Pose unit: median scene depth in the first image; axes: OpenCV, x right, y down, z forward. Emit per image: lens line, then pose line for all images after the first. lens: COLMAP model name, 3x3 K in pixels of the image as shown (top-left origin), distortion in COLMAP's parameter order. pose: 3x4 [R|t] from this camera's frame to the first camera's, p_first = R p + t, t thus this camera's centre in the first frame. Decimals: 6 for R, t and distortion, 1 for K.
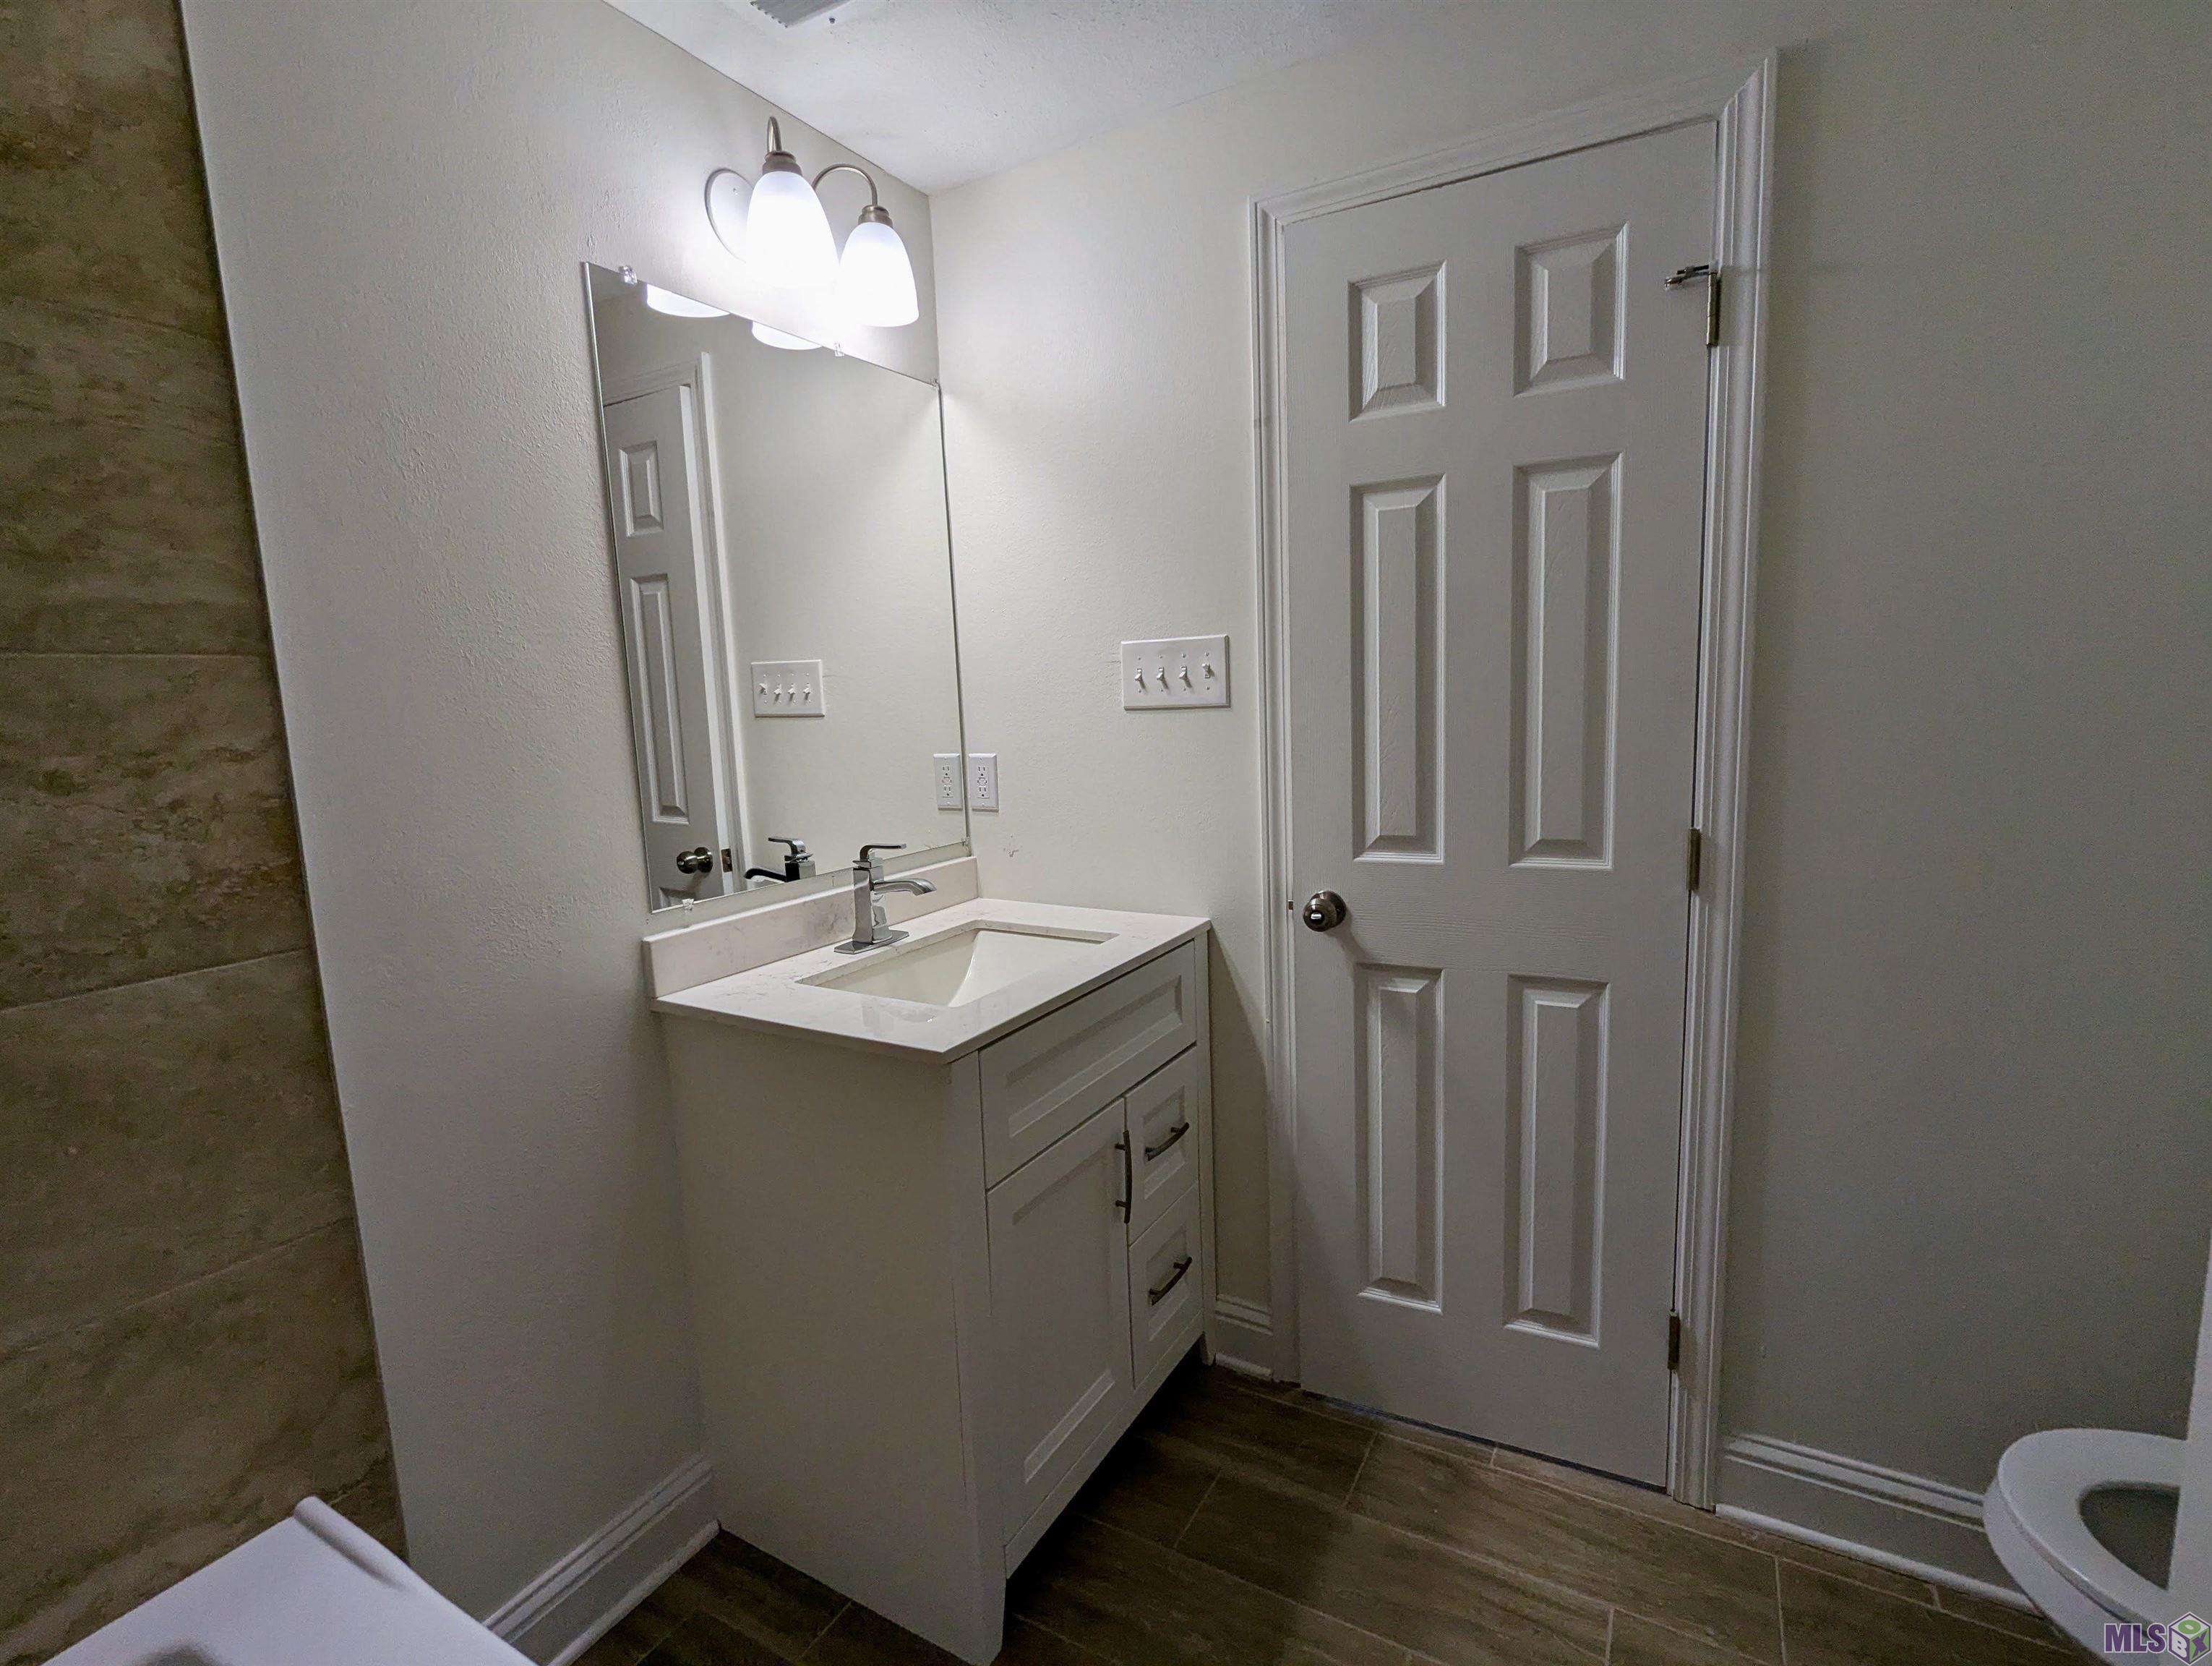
lens RADIAL K [[1052.3, 0, 1103.5], [0, 1052.3, 828.2], [0, 0, 1]] dist [-0.004393, 0.000697]
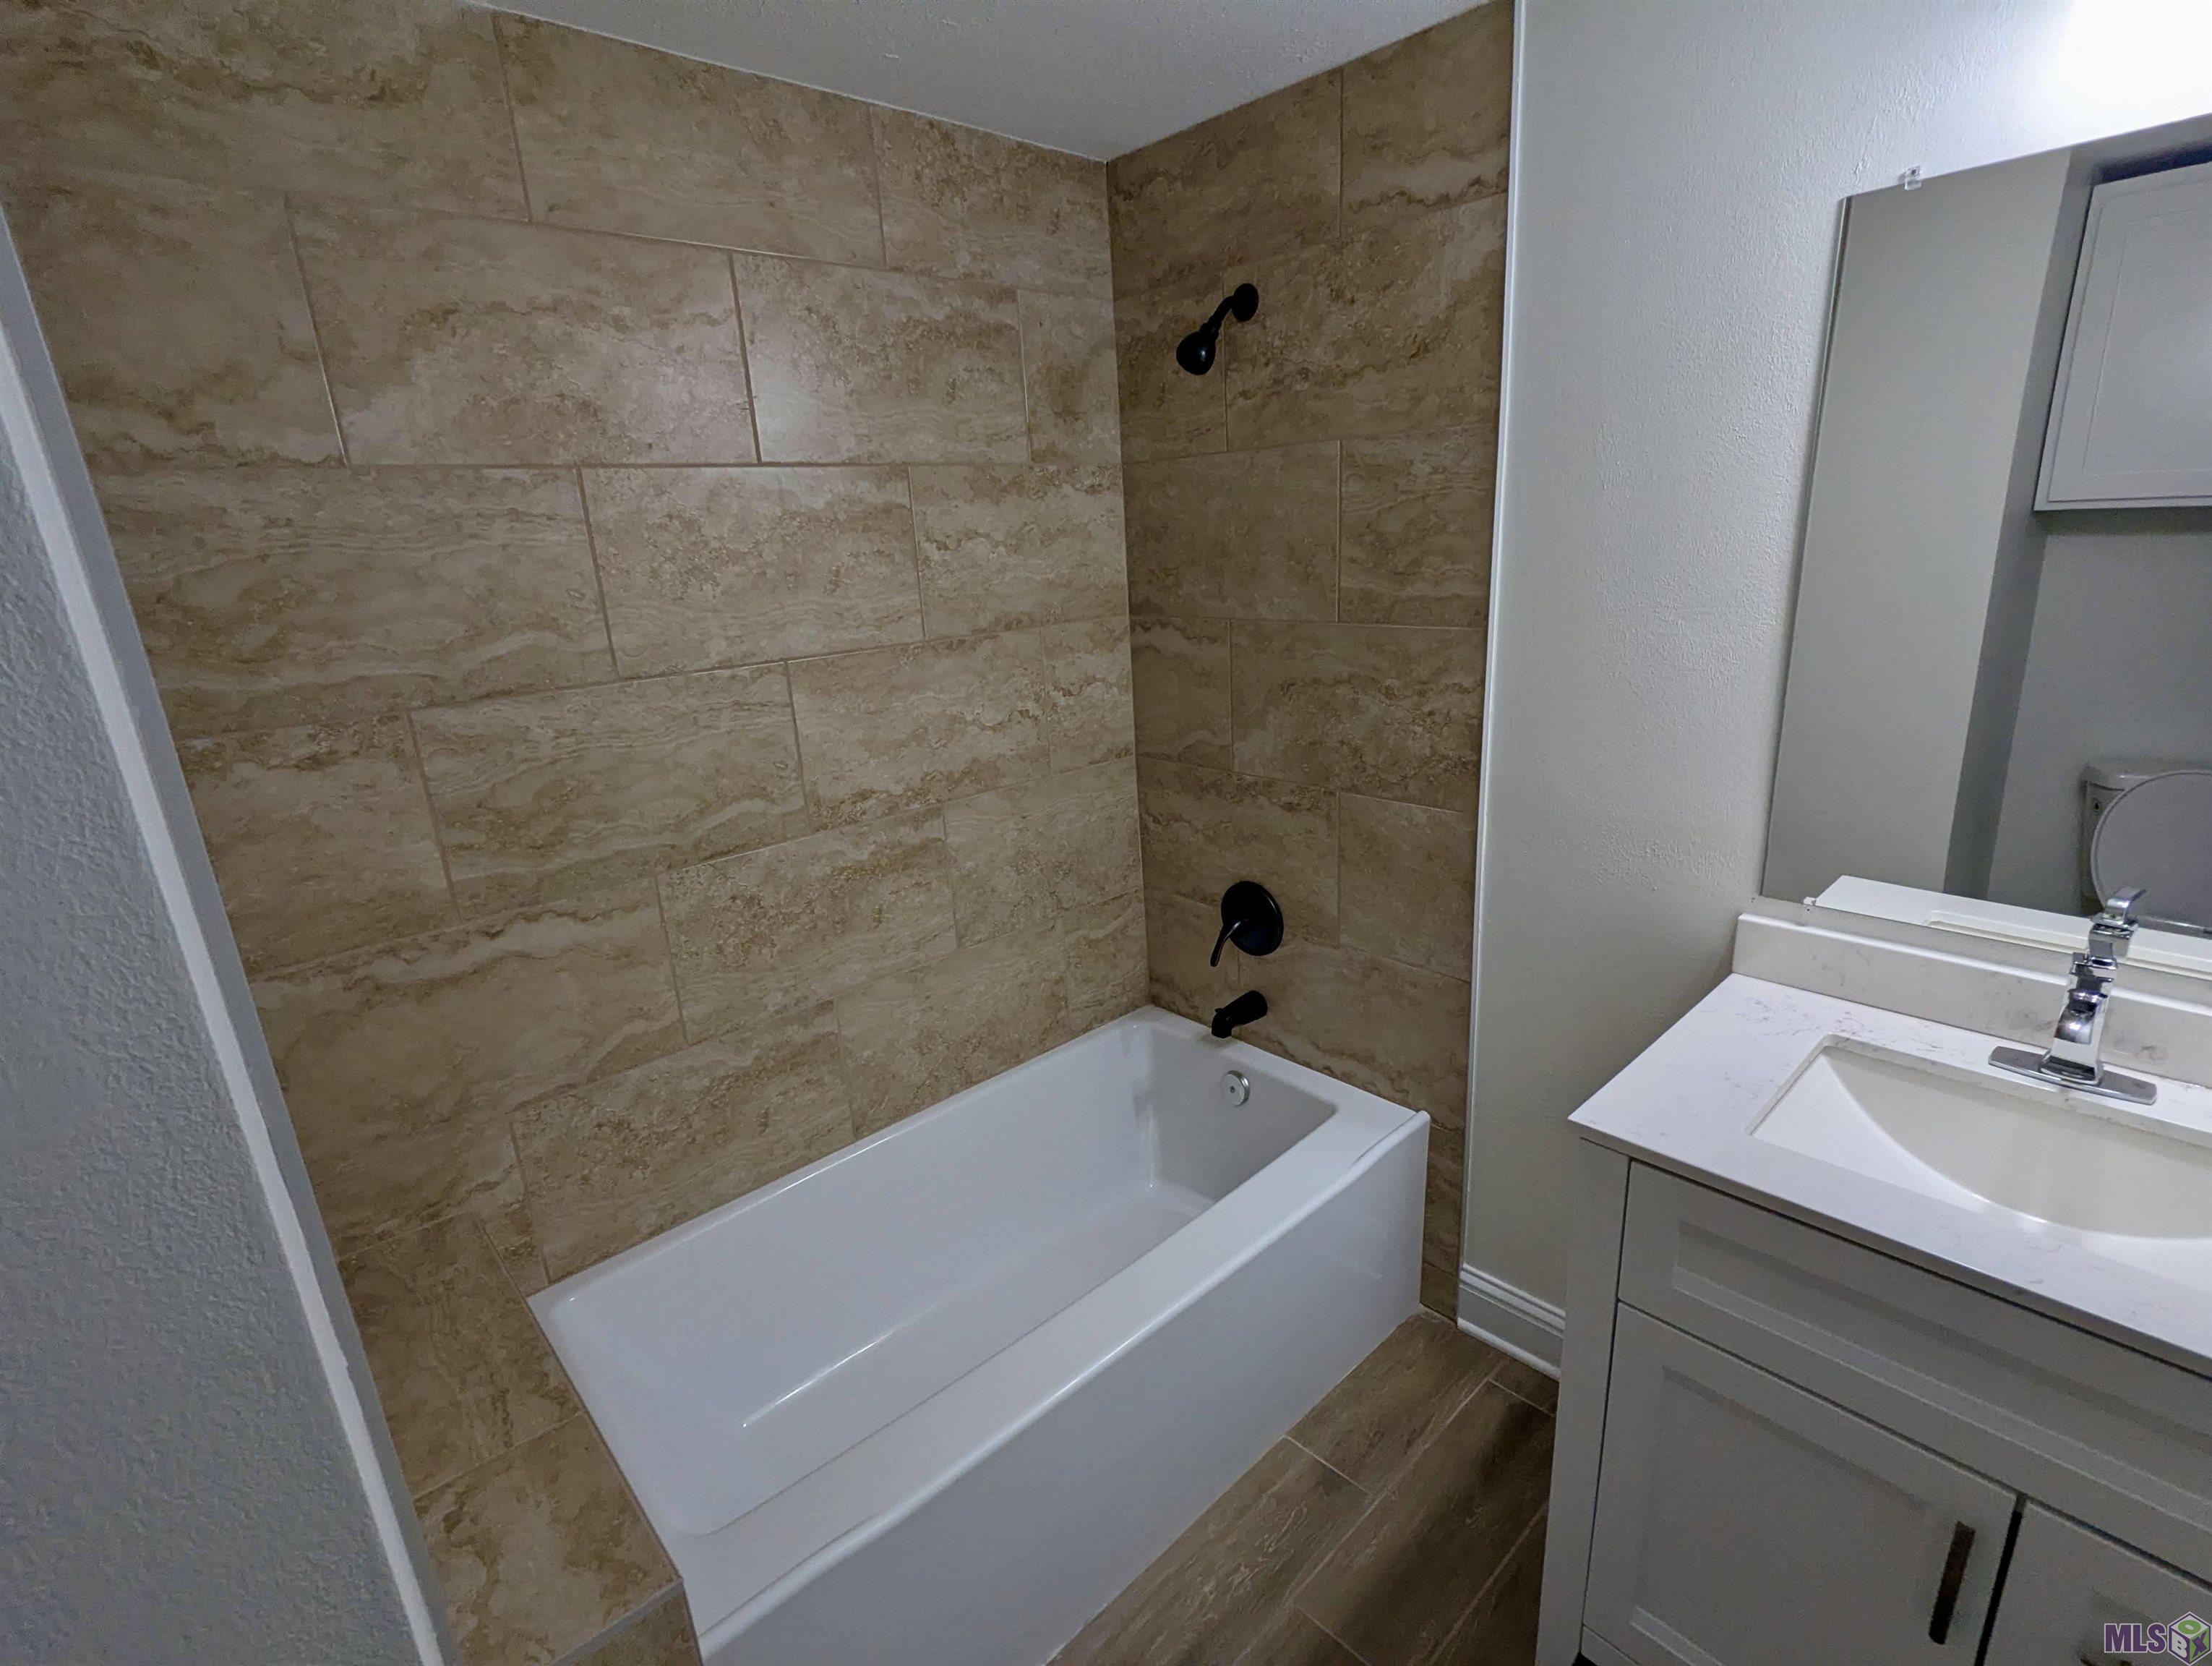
lens RADIAL K [[1052.3, 0, 1107.3], [0, 1052.3, 840.8], [0, 0, 1]] dist [-0.004393, 0.000697]
pose [[-0.305047, 0.318125, -0.897632, 0.922331], [-0.063020, 0.933747, 0.352341, -0.406863], [0.950250, 0.164050, -0.264789, 0.984601]]
